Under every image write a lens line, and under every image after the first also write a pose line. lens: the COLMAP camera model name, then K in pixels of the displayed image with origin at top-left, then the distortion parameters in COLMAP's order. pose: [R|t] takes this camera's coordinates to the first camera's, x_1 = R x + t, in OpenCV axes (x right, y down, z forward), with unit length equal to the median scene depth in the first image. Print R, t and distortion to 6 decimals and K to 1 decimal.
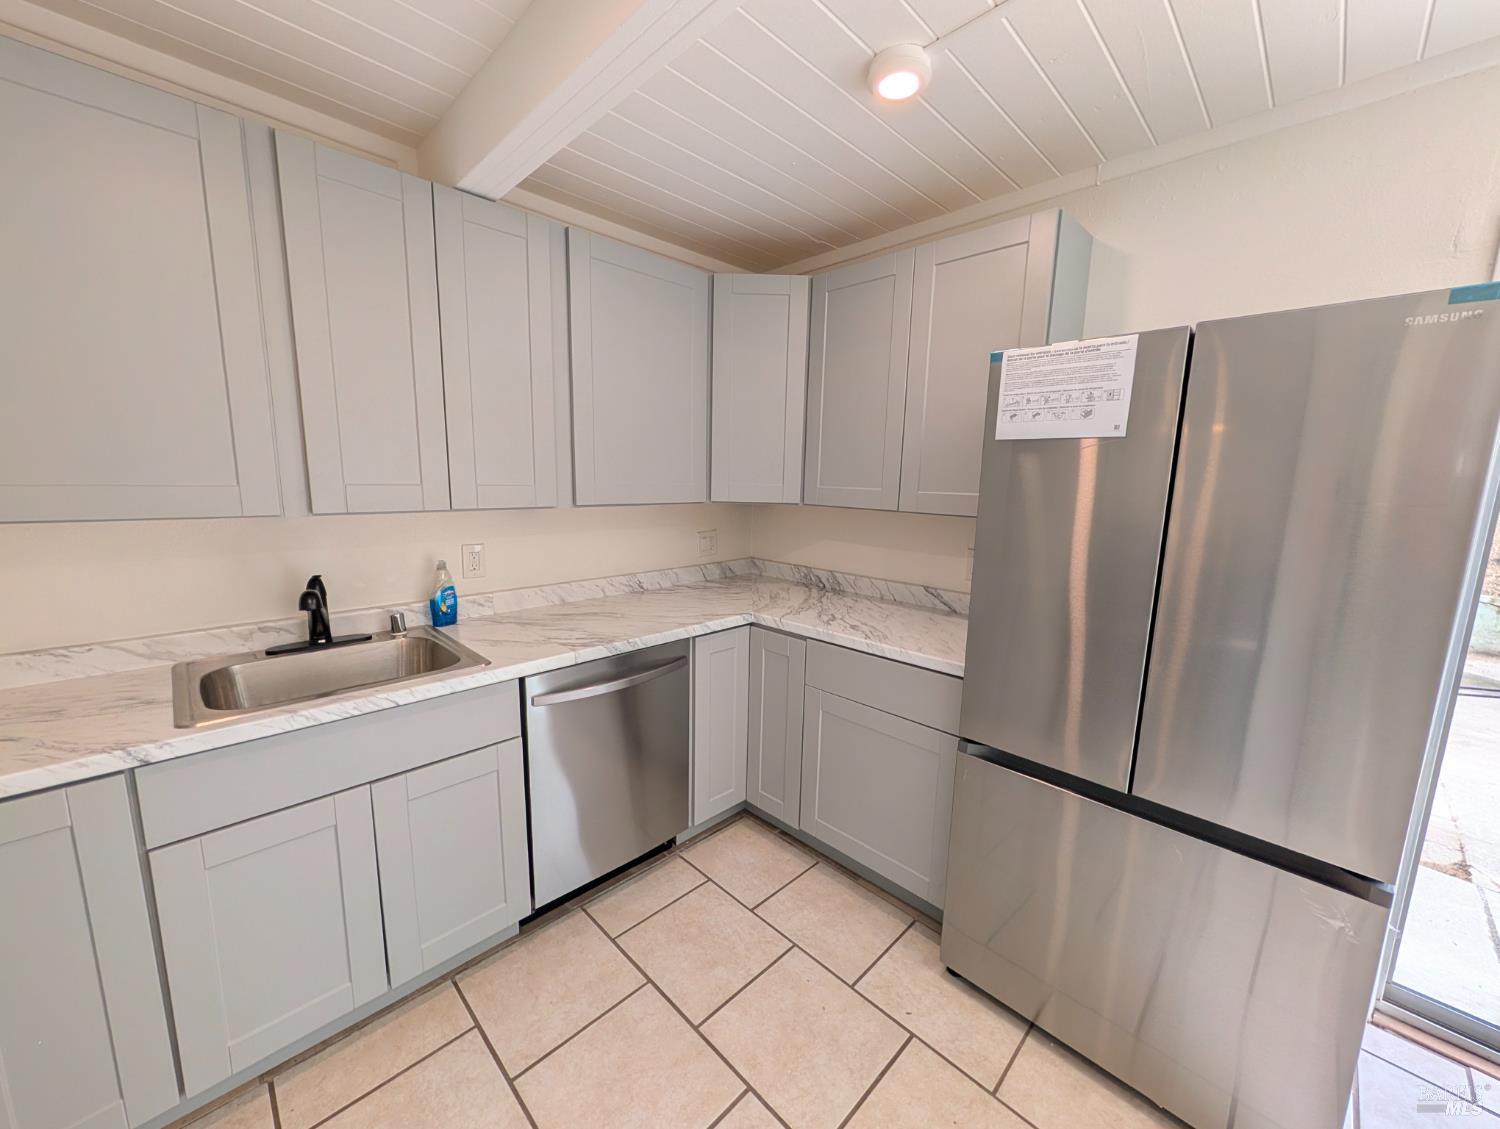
lens RADIAL K [[576.2, 0, 749.7], [0, 576.2, 568.9], [0, 0, 1]] dist [0.001678, 0.000092]
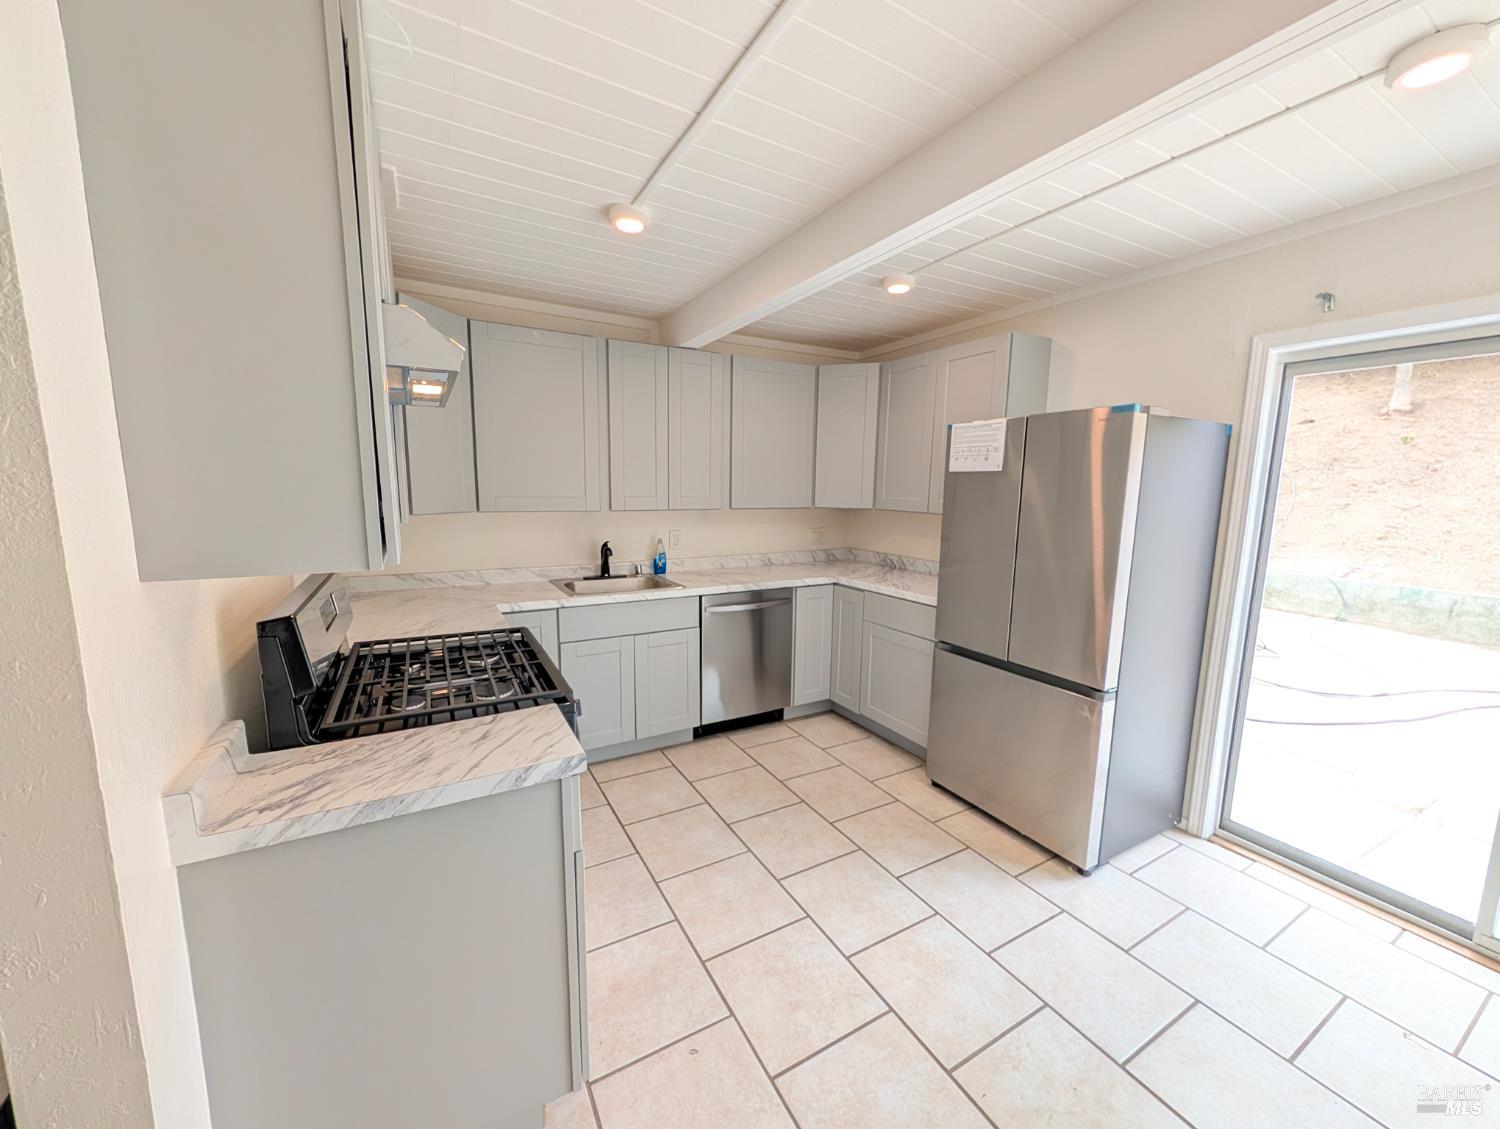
lens RADIAL K [[576.2, 0, 755.3], [0, 576.2, 566.6], [0, 0, 1]] dist [0.001678, 0.000092]
pose [[0.966153, 0.028922, -0.256345, 0.239555], [-0.035490, 0.999149, -0.021032, 0.108800], [0.255519, 0.029418, 0.966356, -0.719804]]
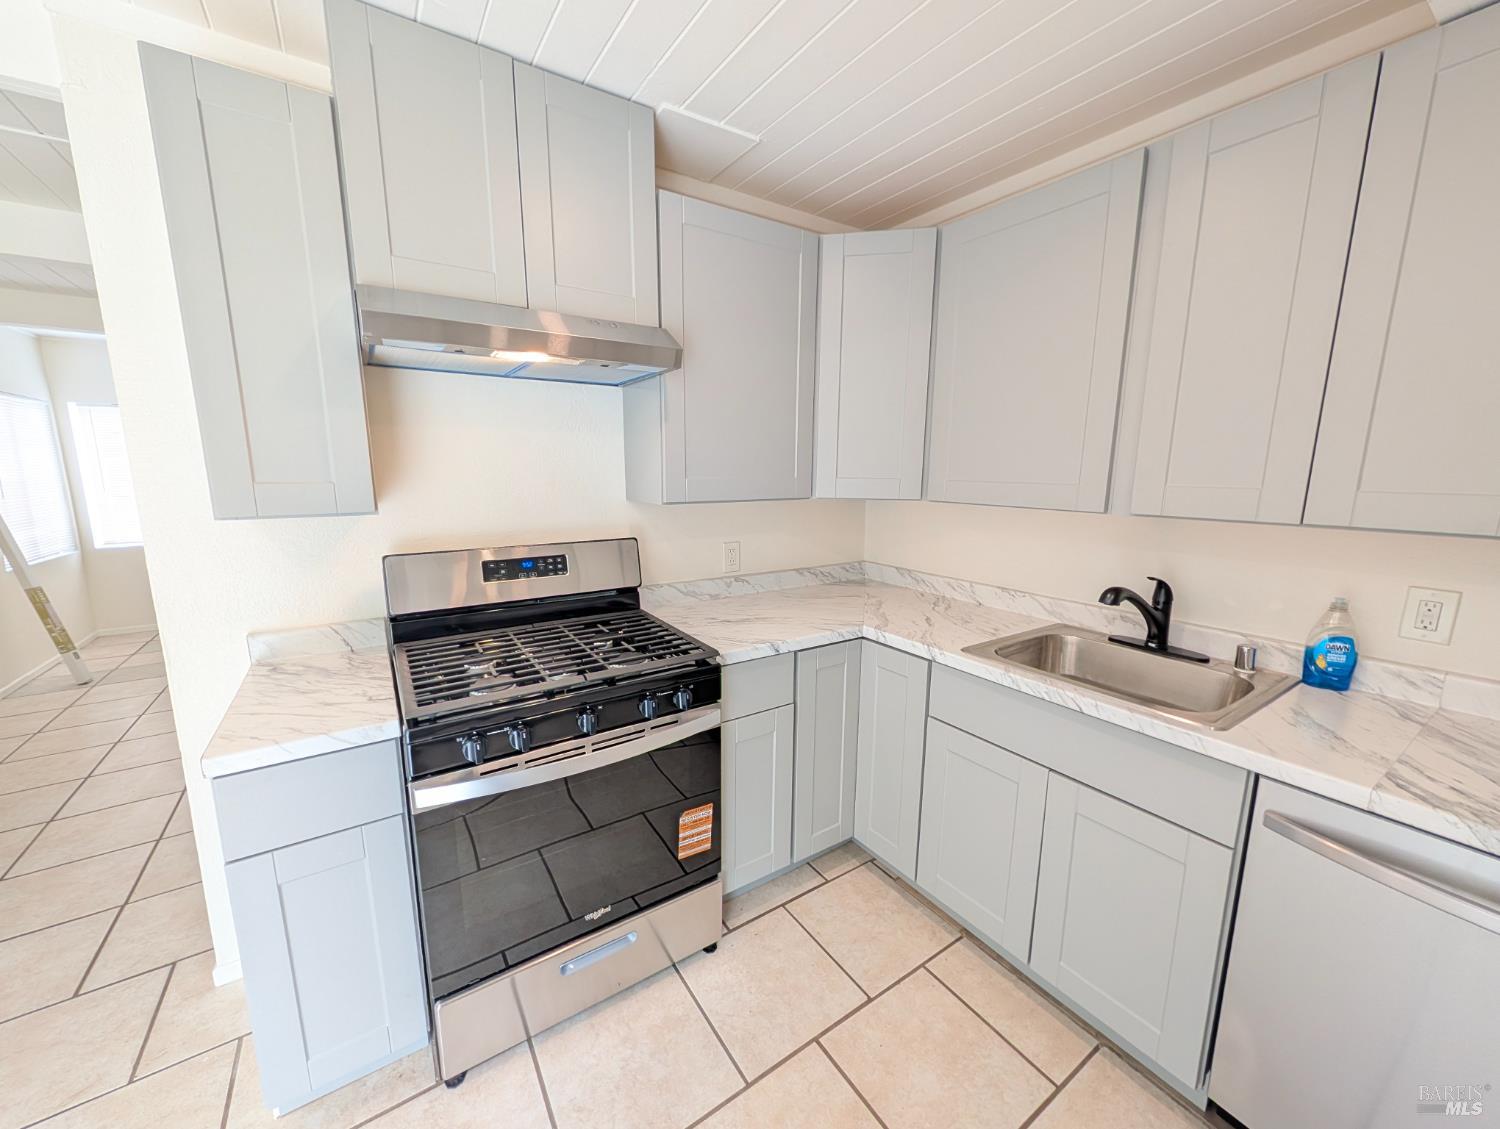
lens RADIAL K [[576.2, 0, 745.5], [0, 576.2, 561.4], [0, 0, 1]] dist [0.001678, 0.000092]
pose [[-0.202657, 0.139874, -0.969209, 0.311549], [-0.165535, 0.970609, 0.174689, -0.064779], [0.965157, 0.195840, -0.173546, 0.429368]]
